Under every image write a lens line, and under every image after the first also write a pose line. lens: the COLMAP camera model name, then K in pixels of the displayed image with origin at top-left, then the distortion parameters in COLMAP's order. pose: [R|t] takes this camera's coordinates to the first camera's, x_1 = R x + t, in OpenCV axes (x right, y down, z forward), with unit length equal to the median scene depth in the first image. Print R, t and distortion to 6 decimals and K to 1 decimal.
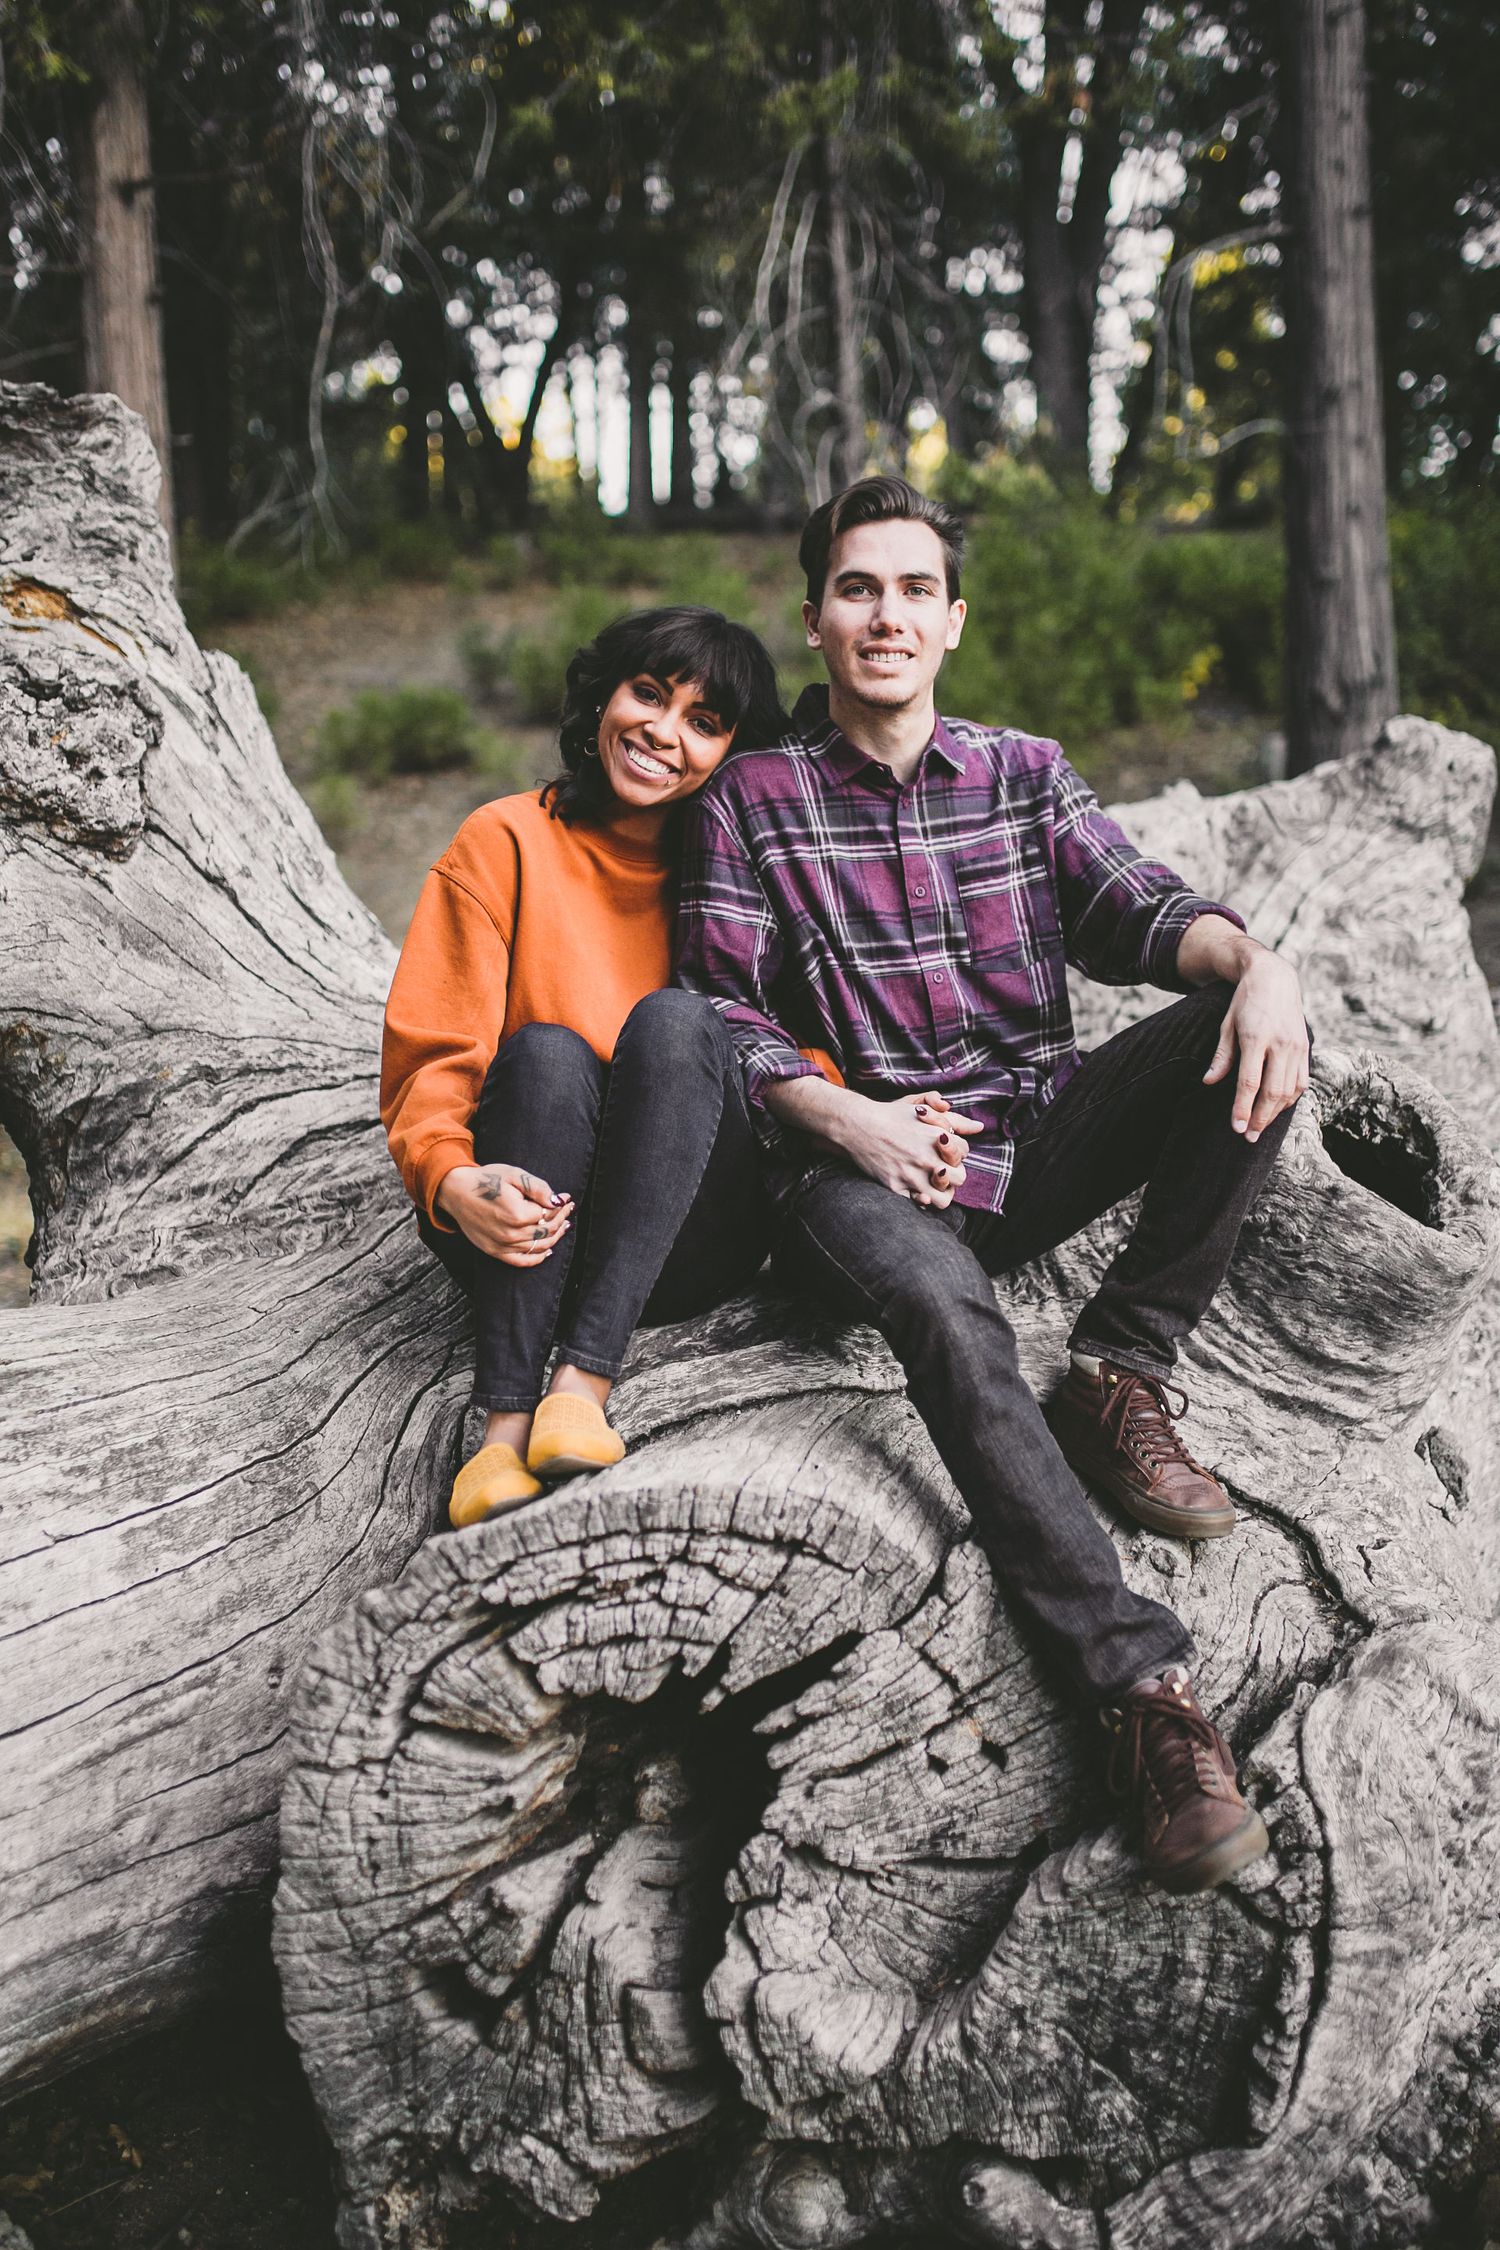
lens RADIAL K [[2139.8, 0, 750.0], [0, 2139.8, 1125.0], [0, 0, 1]] dist [-0.069914, 0.108577]
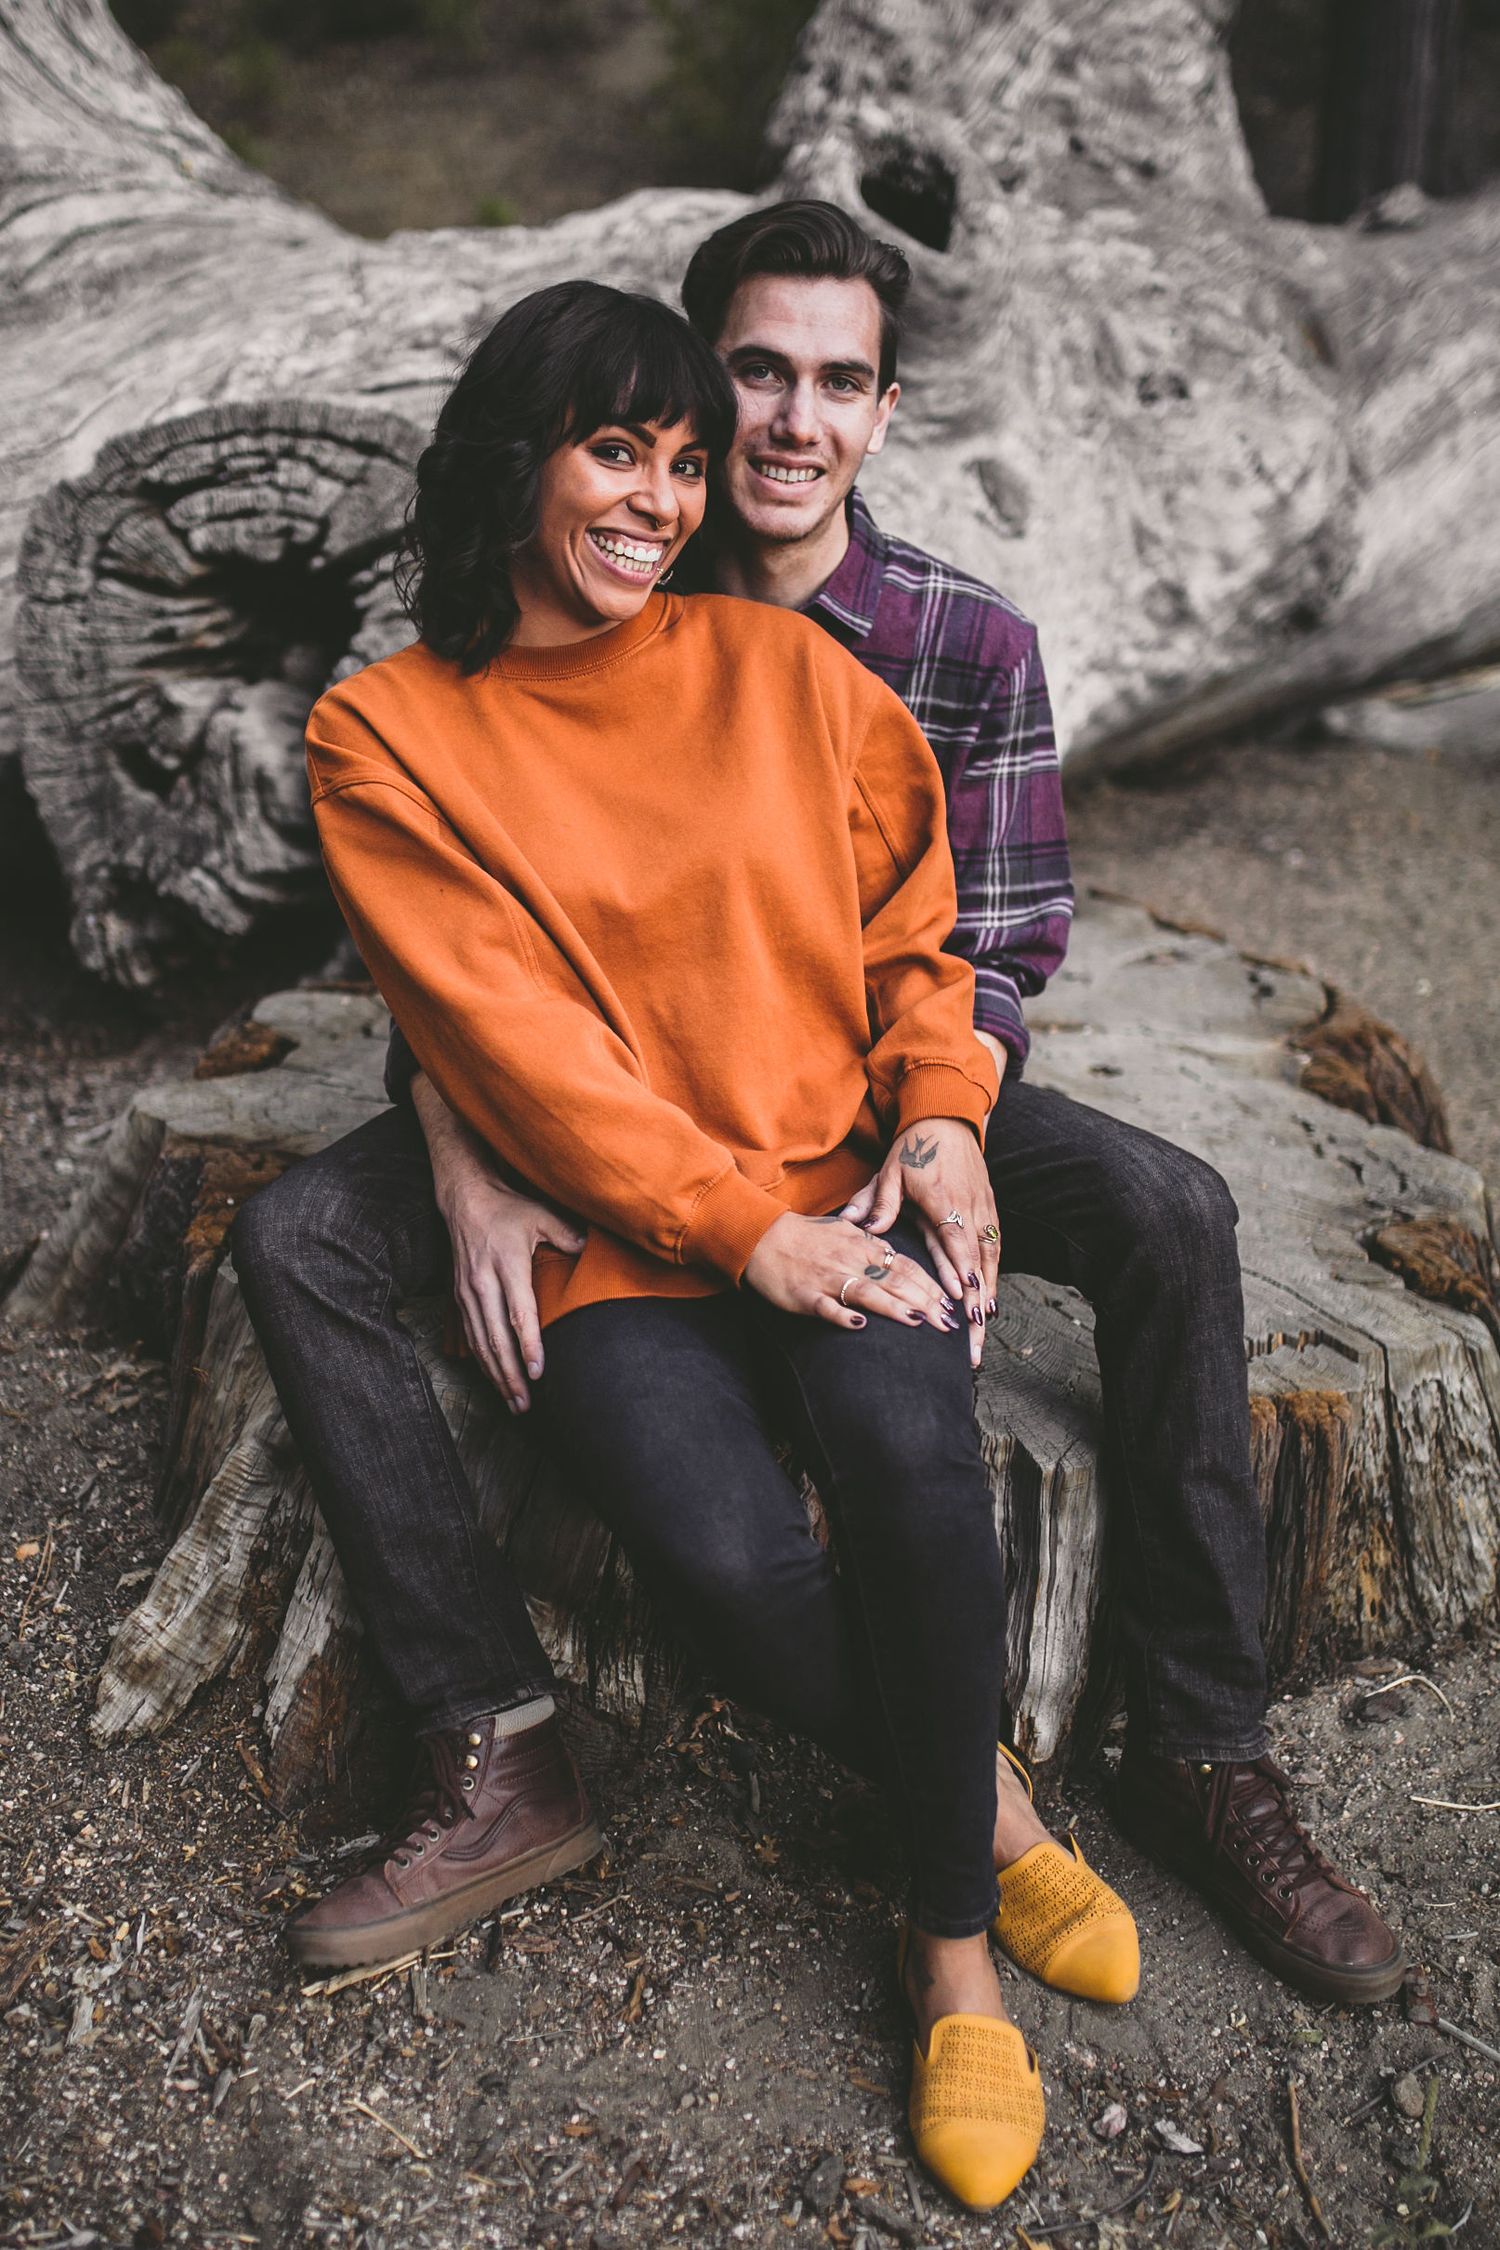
lens RADIAL K [[2542.3, 0, 610.7], [0, 2542.3, 1131.7], [0, 0, 1]] dist [-0.074138, 0.190726]
pose [[0.996643, 0.013031, -0.080831, 0.313057], [0.006093, 0.972711, 0.231939, 0.248404], [0.081647, -0.231652, 0.969366, -0.679334]]
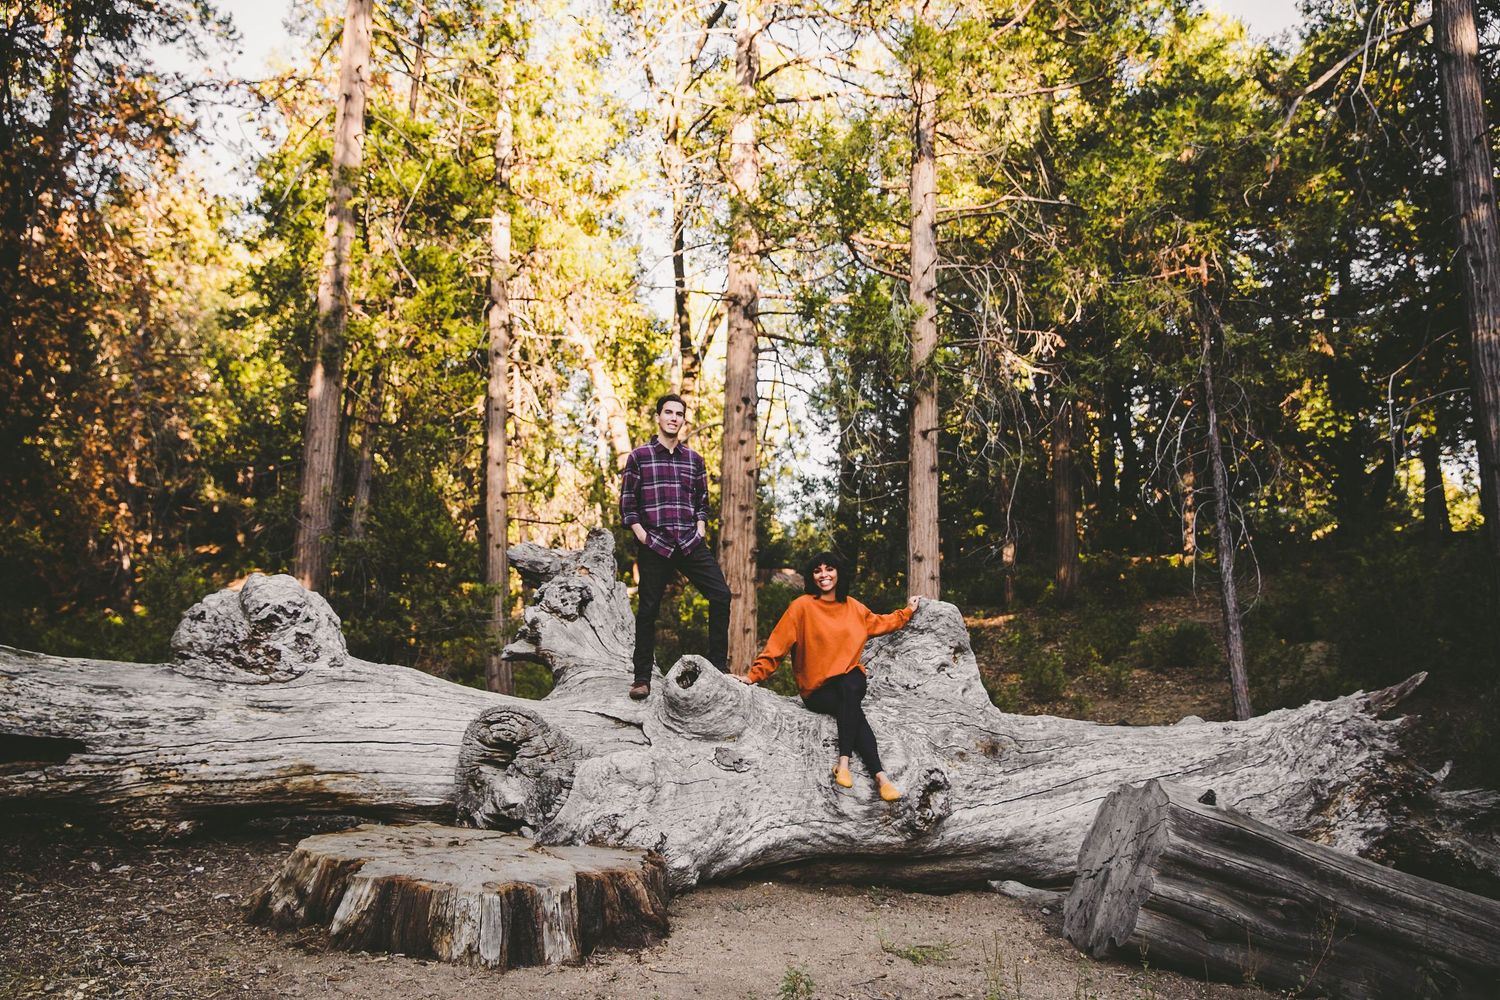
lens RADIAL K [[1230.6, 0, 750.0], [0, 1230.6, 500.0], [0, 0, 1]] dist [-0.071280, 0.098368]
pose [[0.755856, -0.060155, -0.651969, 2.766637], [-0.146519, 0.954976, -0.257979, 0.408816], [0.638134, 0.290520, 0.713010, -1.230661]]
